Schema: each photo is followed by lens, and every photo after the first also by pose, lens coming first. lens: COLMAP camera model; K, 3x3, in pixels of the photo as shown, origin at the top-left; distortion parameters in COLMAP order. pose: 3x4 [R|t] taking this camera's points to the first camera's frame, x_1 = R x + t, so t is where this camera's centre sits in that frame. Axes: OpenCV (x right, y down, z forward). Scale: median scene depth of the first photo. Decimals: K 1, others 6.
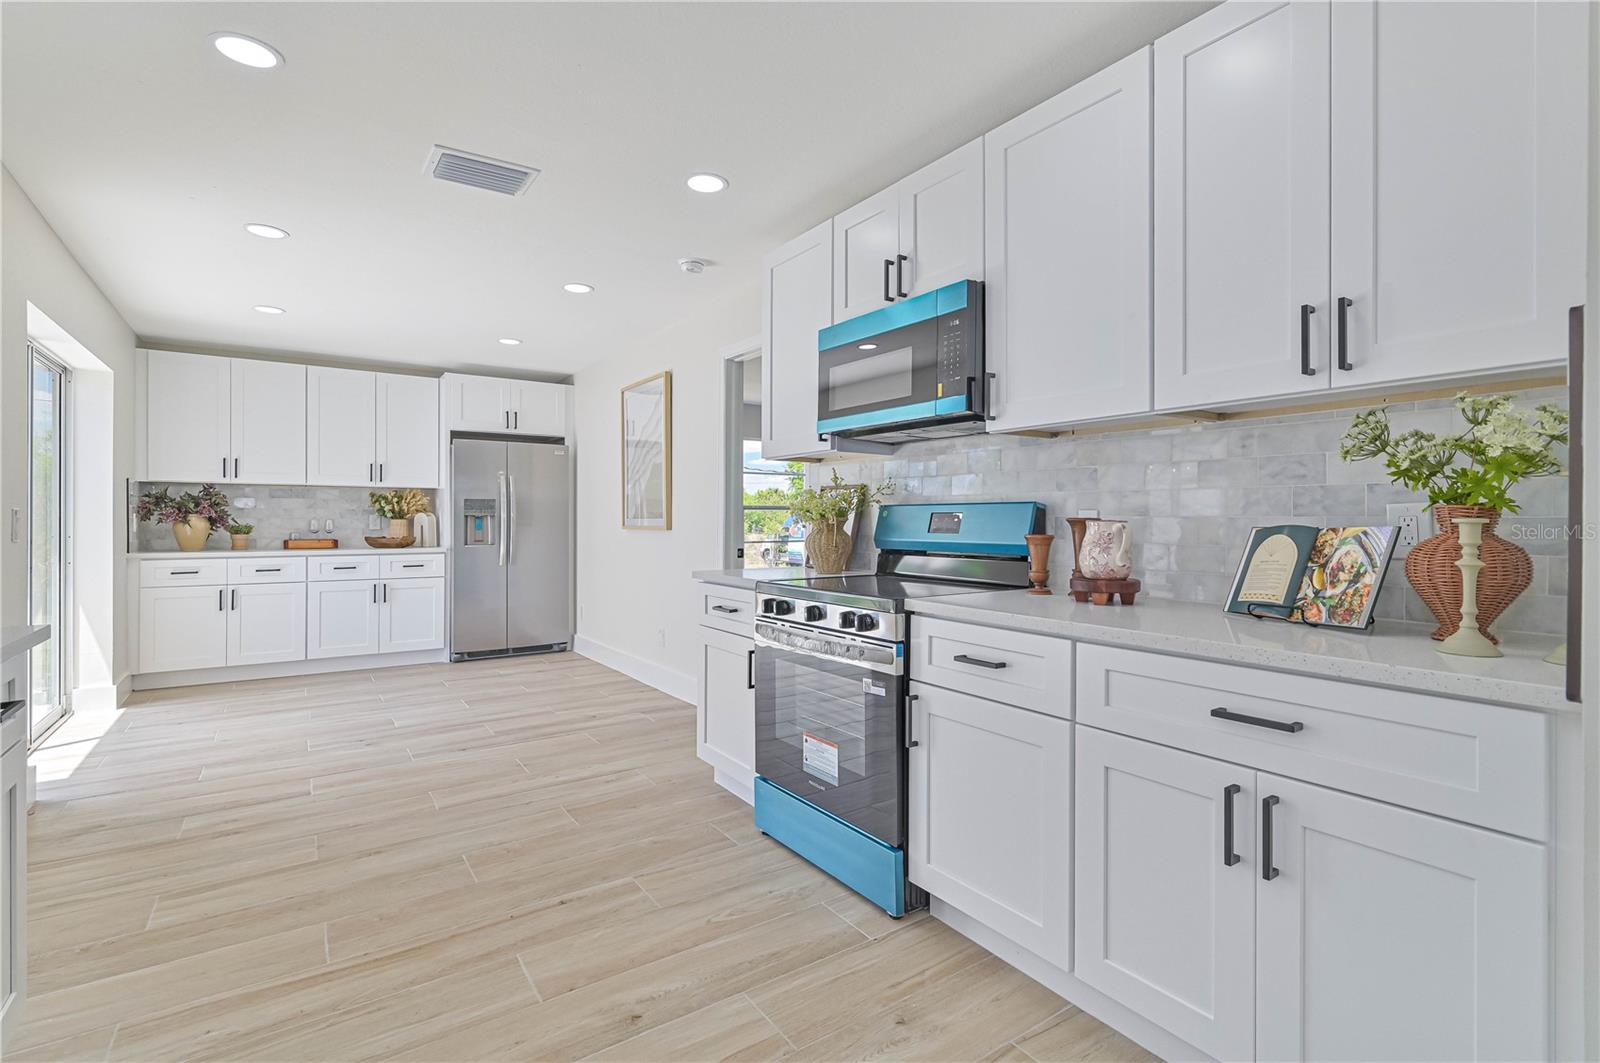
lens RADIAL K [[740.1, 0, 809.7], [0, 740.1, 522.6], [0, 0, 1]] dist [-0.008521, 0.000111]
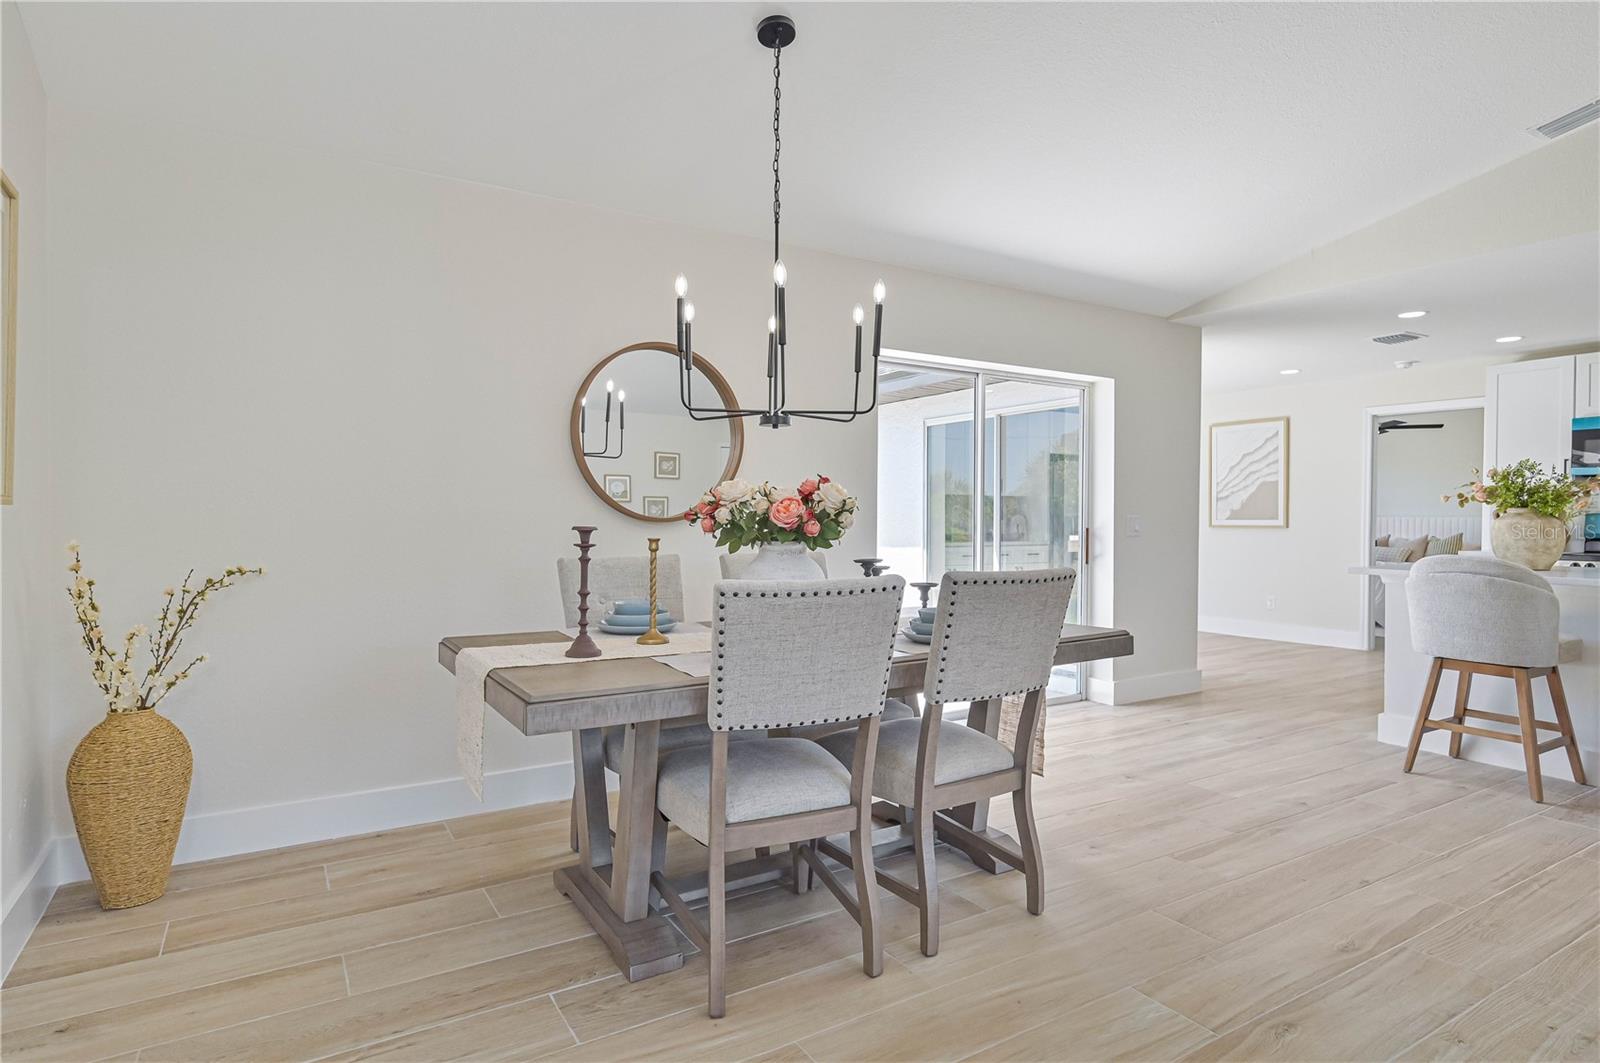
lens RADIAL K [[861.4, 0, 798.8], [0, 861.4, 531.0], [0, 0, 1]] dist [-0.004499, 0.000910]
pose [[0.997542, 0.002040, -0.070042, -0.904949], [-0.001285, 0.999941, 0.010819, -0.000668], [0.070060, -0.010703, 0.997485, -0.653580]]
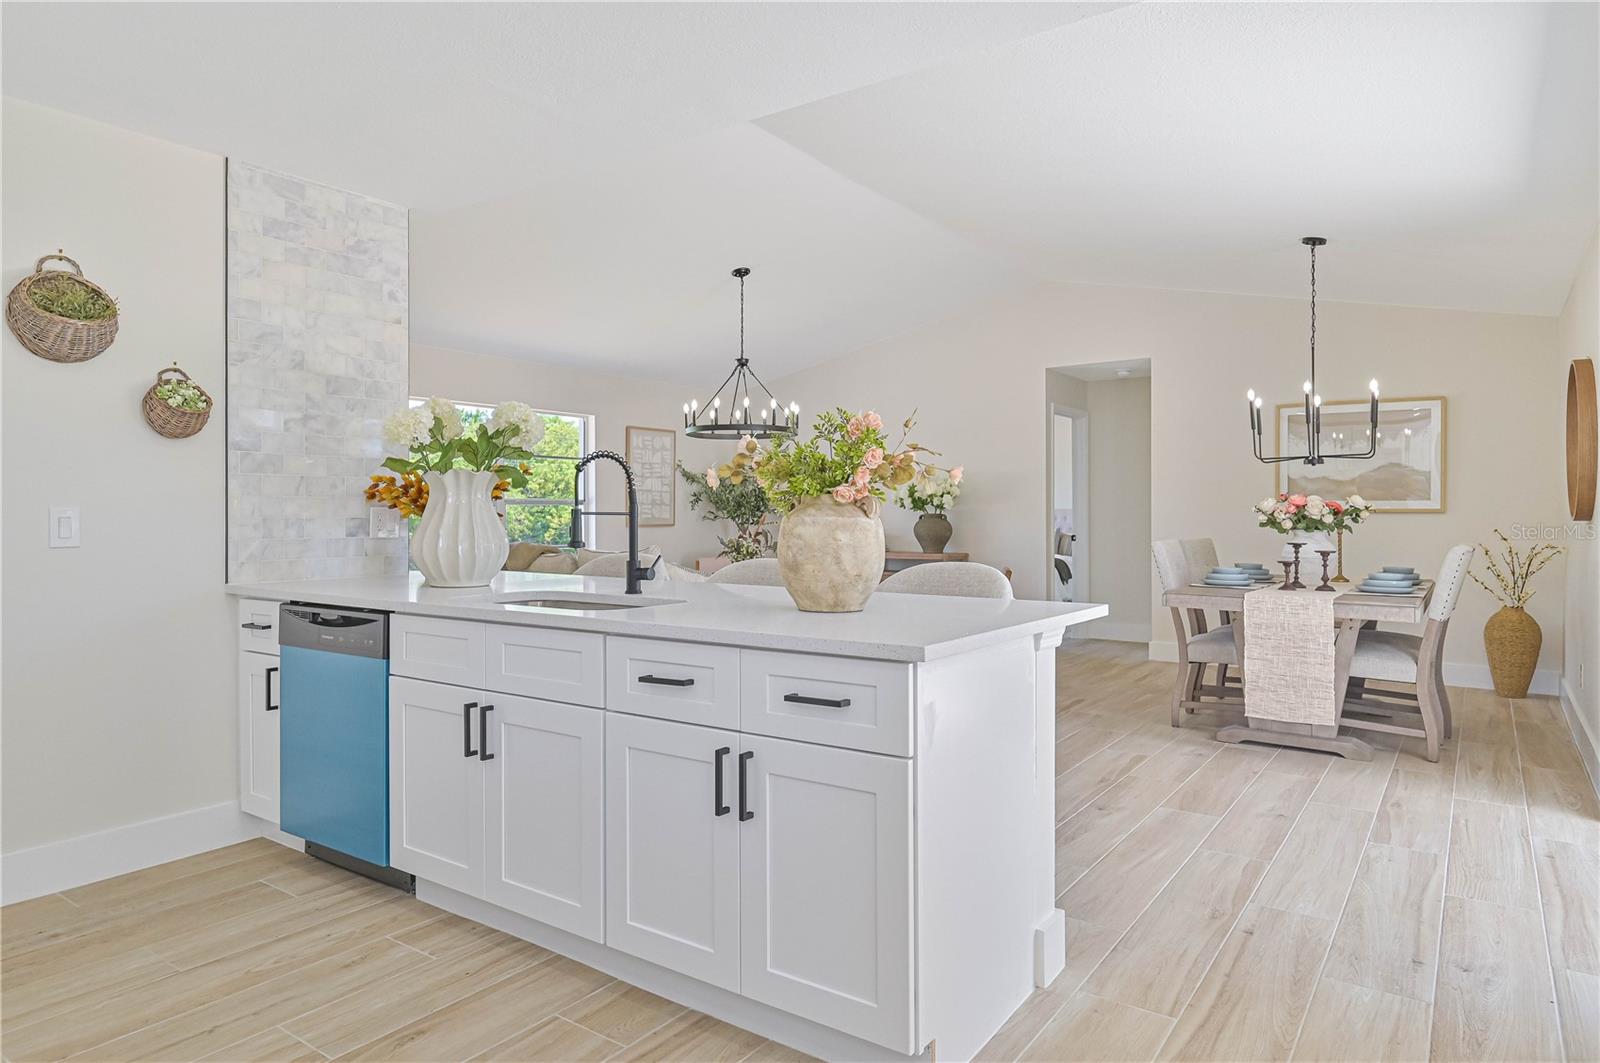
lens RADIAL K [[957.1, 0, 799.9], [0, 957.1, 511.9], [0, 0, 1]] dist [-0.002569, 0.000215]
pose [[-0.944044, -0.002834, -0.329808, -0.148094], [-0.003171, 0.999995, 0.000483, -0.006061], [0.329805, 0.001501, -0.944048, 0.577360]]
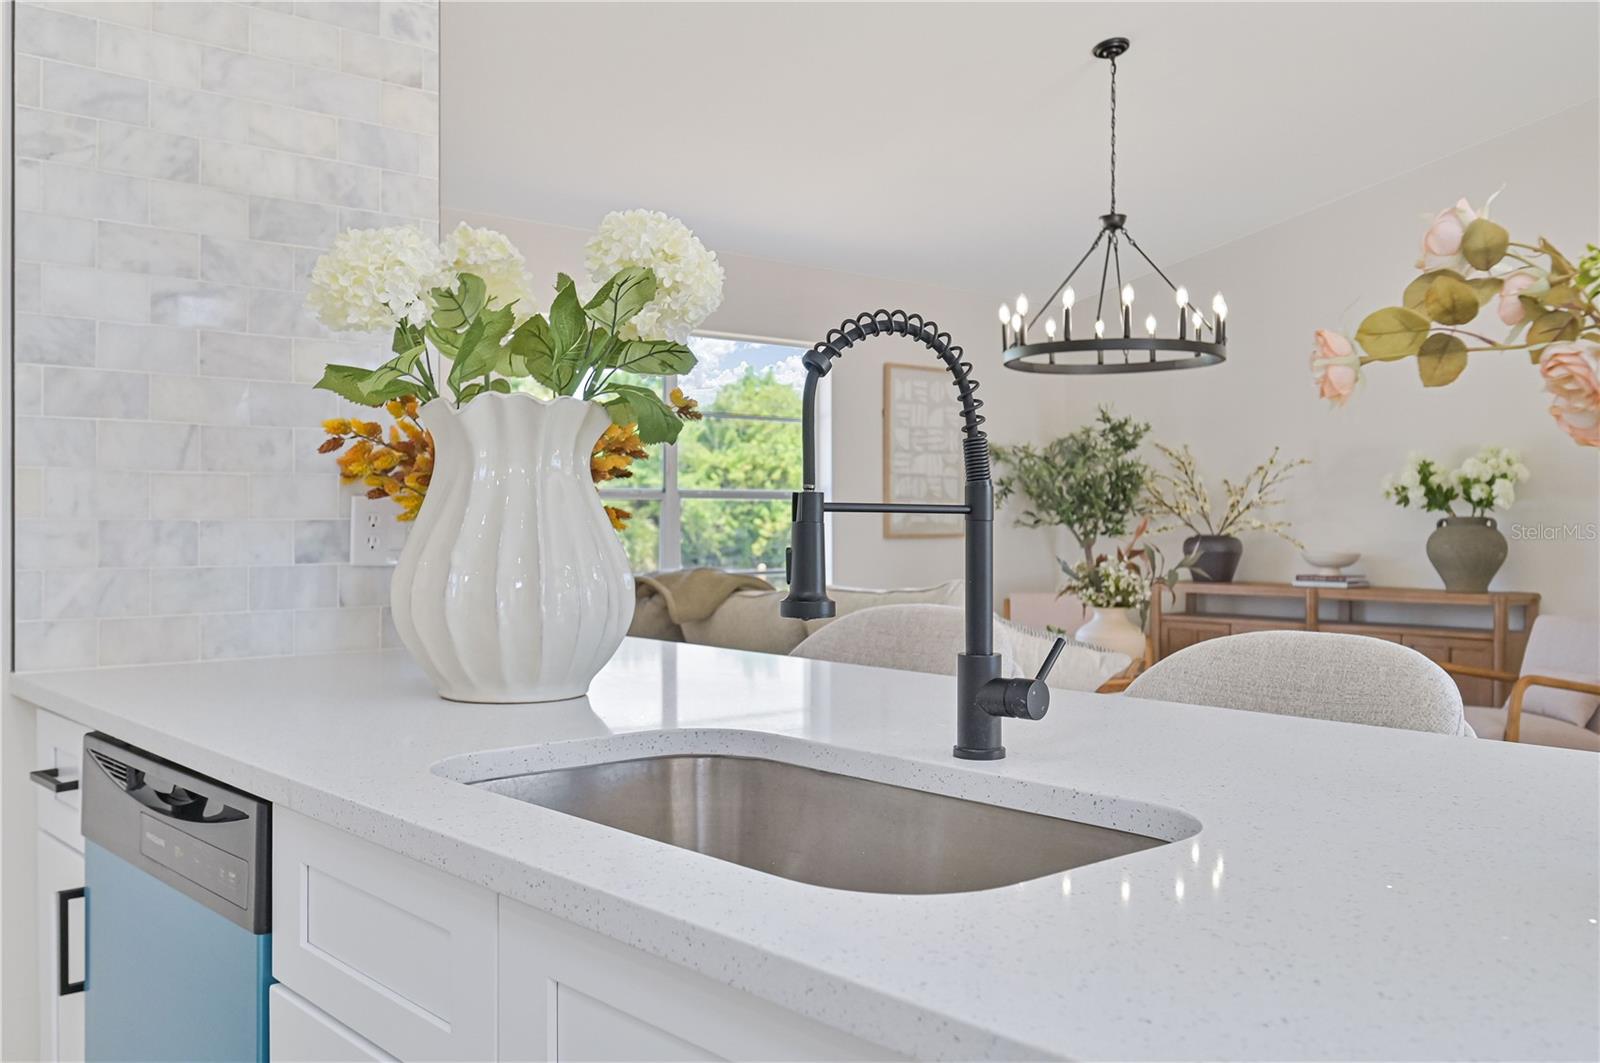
lens RADIAL K [[1376.0, 0, 794.7], [0, 1376.0, 520.2], [0, 0, 1]] dist [-0.006363, -0.003978]
pose [[-0.994486, -0.003976, -0.104798, -0.178421], [-0.004571, 0.999975, 0.005440, -0.003611], [0.104773, 0.005889, -0.994479, 0.275241]]
